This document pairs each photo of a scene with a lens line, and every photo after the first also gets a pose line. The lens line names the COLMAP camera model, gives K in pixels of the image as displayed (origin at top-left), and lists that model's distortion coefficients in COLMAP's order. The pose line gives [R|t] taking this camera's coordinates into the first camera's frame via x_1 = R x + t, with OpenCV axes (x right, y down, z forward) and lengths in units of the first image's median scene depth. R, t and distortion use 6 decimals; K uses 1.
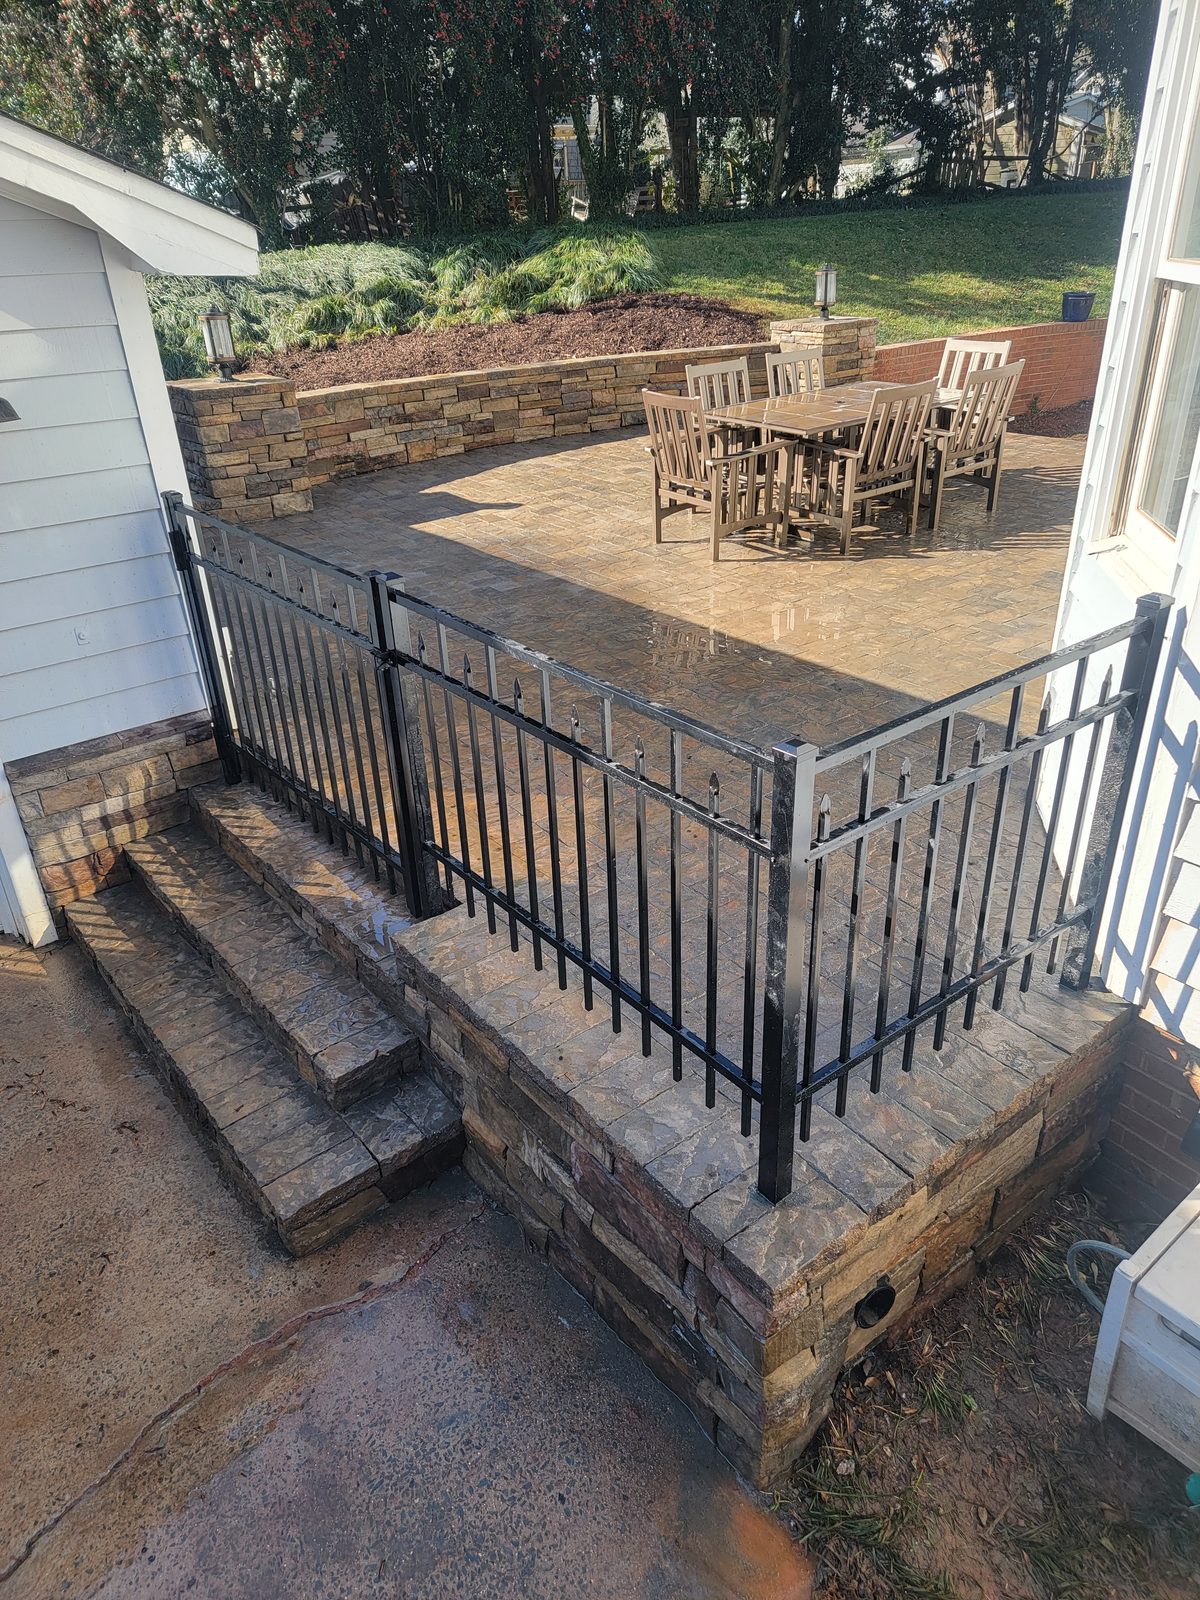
lens RADIAL K [[1106.5, 0, 580.0], [0, 1106.5, 808.1], [0, 0, 1]] dist [0.100142, -0.059511]
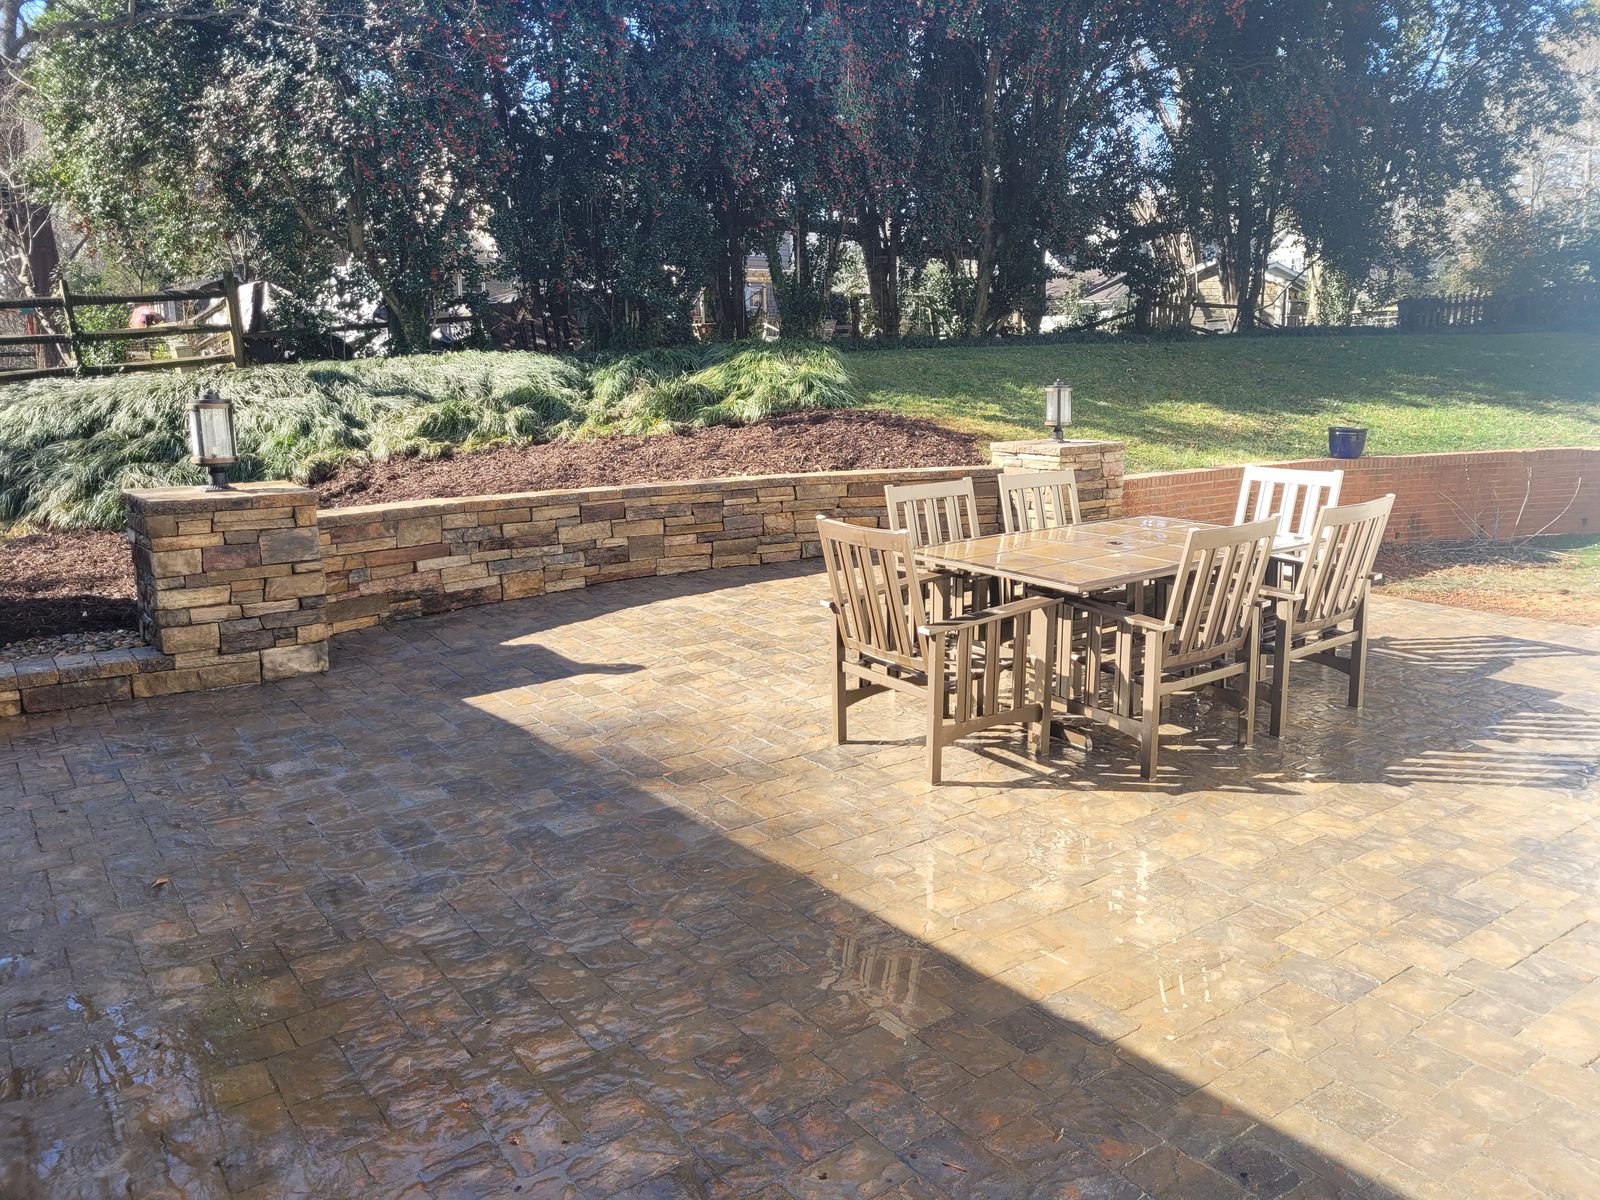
lens RADIAL K [[1106.5, 0, 800.0], [0, 1106.5, 600.0], [0, 0, 1]] dist [0.100142, -0.059511]
pose [[0.999578, 0.026051, 0.012825, 0.027606], [-0.021538, 0.961420, -0.274241, -0.108460], [-0.019475, 0.273849, 0.961576, 0.285730]]
